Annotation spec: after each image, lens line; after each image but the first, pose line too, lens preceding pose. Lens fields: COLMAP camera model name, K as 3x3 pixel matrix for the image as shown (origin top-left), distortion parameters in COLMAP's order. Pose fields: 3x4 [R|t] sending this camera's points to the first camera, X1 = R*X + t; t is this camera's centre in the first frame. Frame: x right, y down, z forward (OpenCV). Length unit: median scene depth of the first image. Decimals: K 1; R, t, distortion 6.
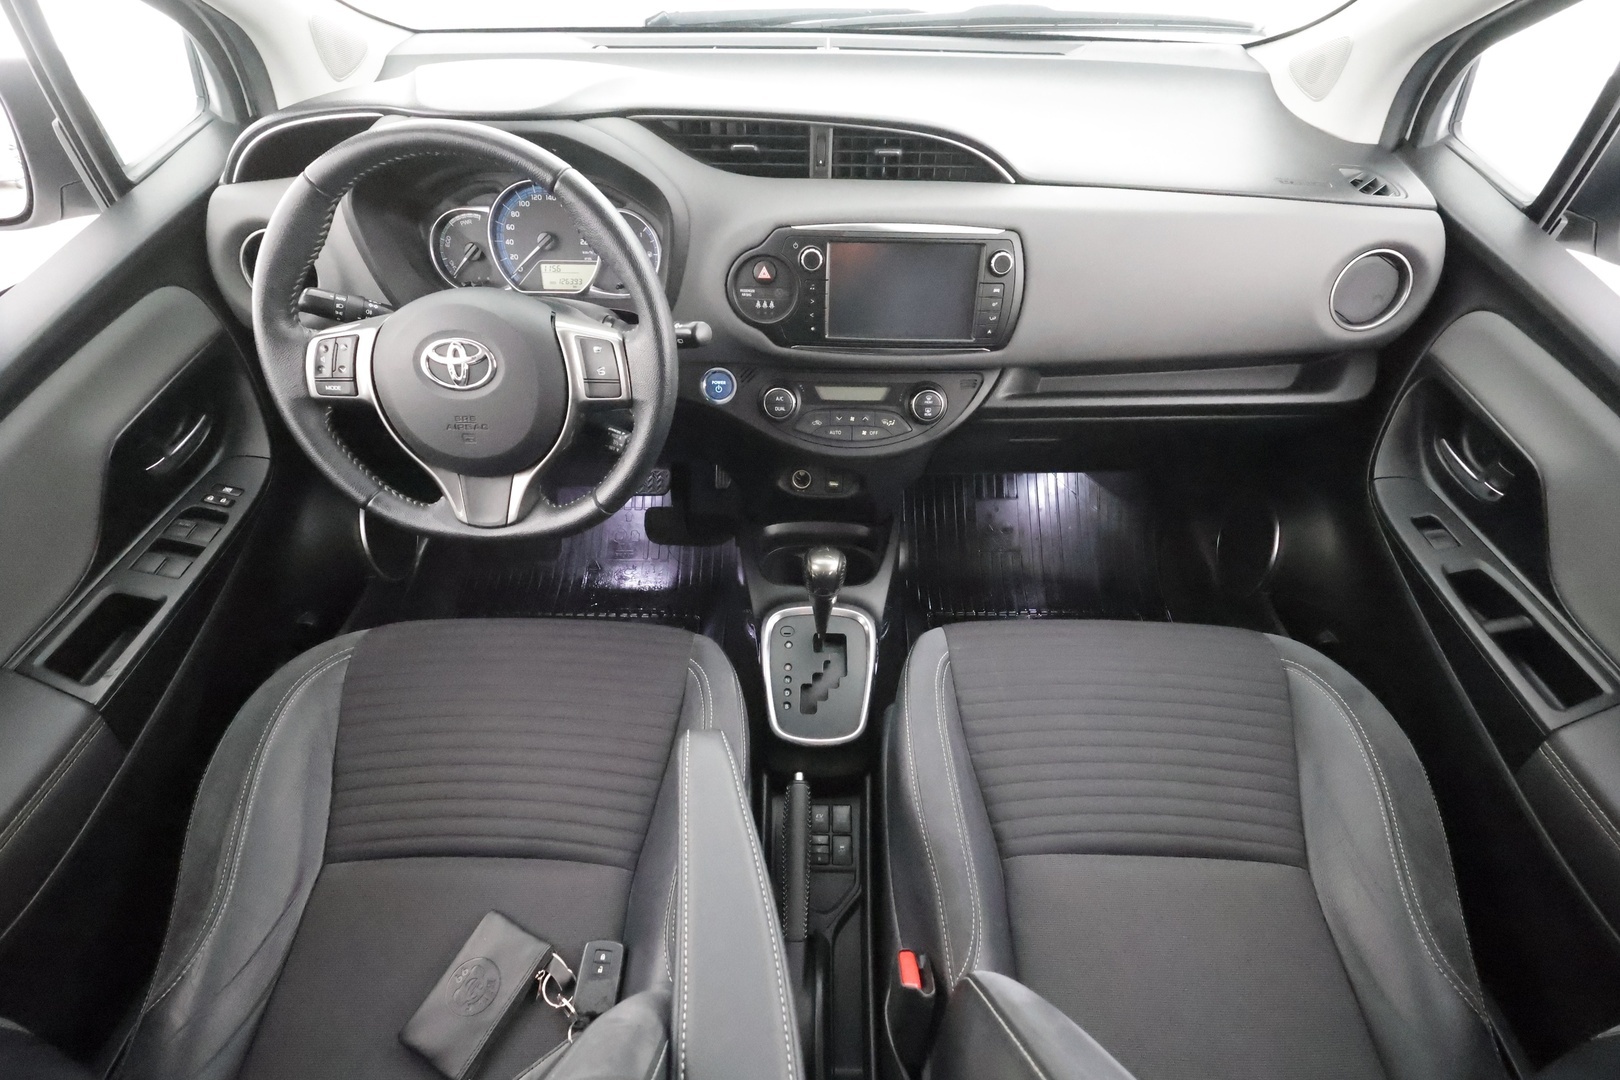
lens RADIAL K [[747.9, 0, 812.7], [0, 747.9, 546.6], [0, 0, 1]] dist [-0.003829, -0.000789]
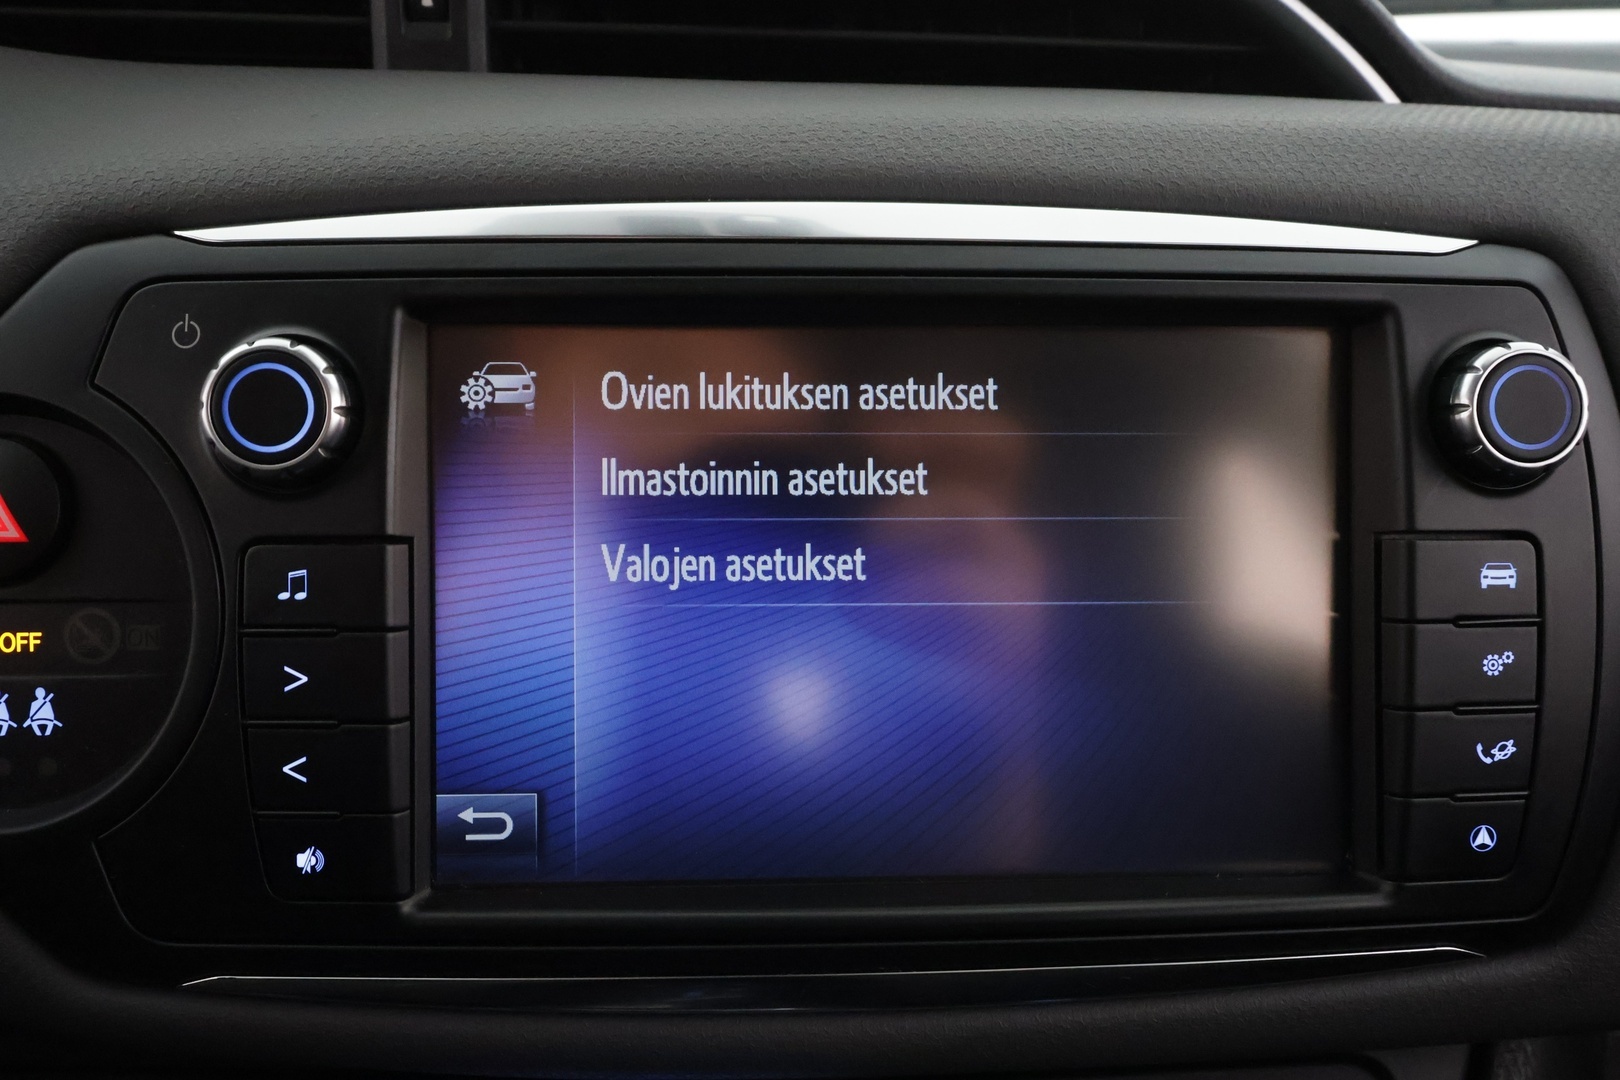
lens RADIAL K [[1281.1, 0, 801.0], [0, 1281.1, 532.4], [0, 0, 1]] dist [-0.006919, 0.006779]
pose [[0.997963, -0.021081, 0.060208, 0.083345], [0.046138, 0.890308, -0.453015, -0.232482], [-0.044054, 0.454870, 0.889468, 0.750494]]
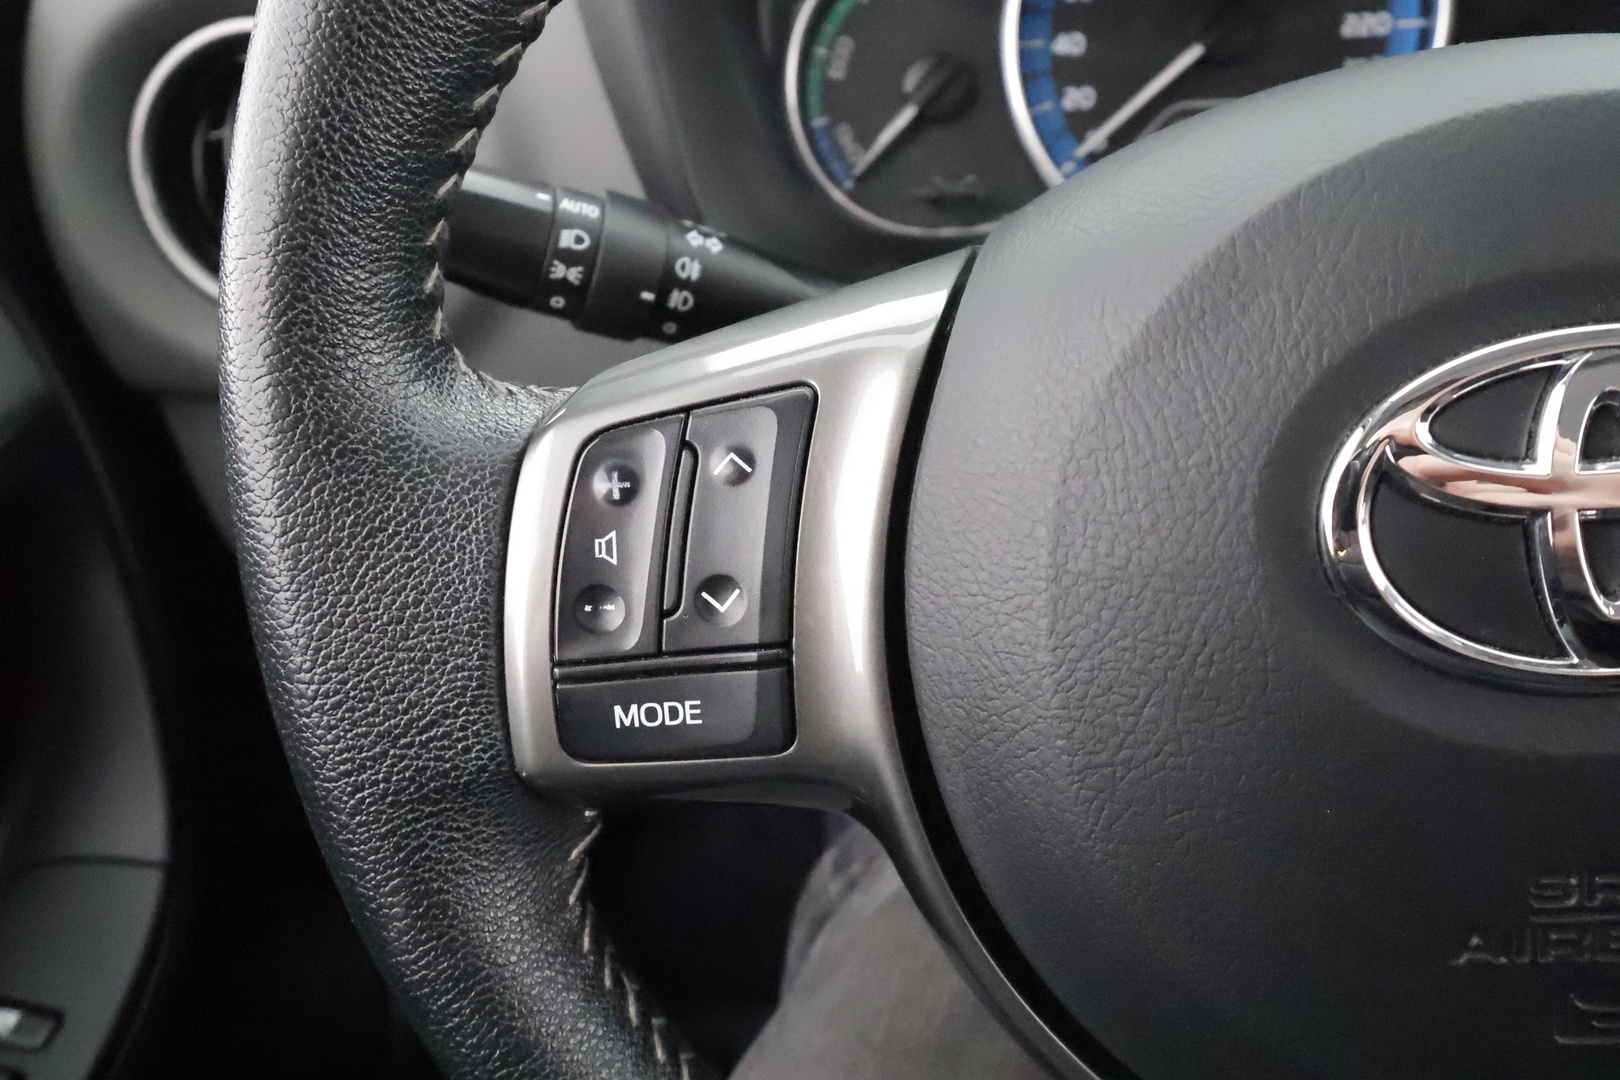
lens RADIAL K [[1341.5, 0, 801.2], [0, 1341.5, 548.5], [0, 0, 1]] dist [0.008540, -0.006754]
pose [[0.987723, -0.077701, -0.135522, -0.486227], [0.051575, 0.981080, -0.186606, -0.163845], [0.147458, 0.177325, 0.973043, 0.609707]]
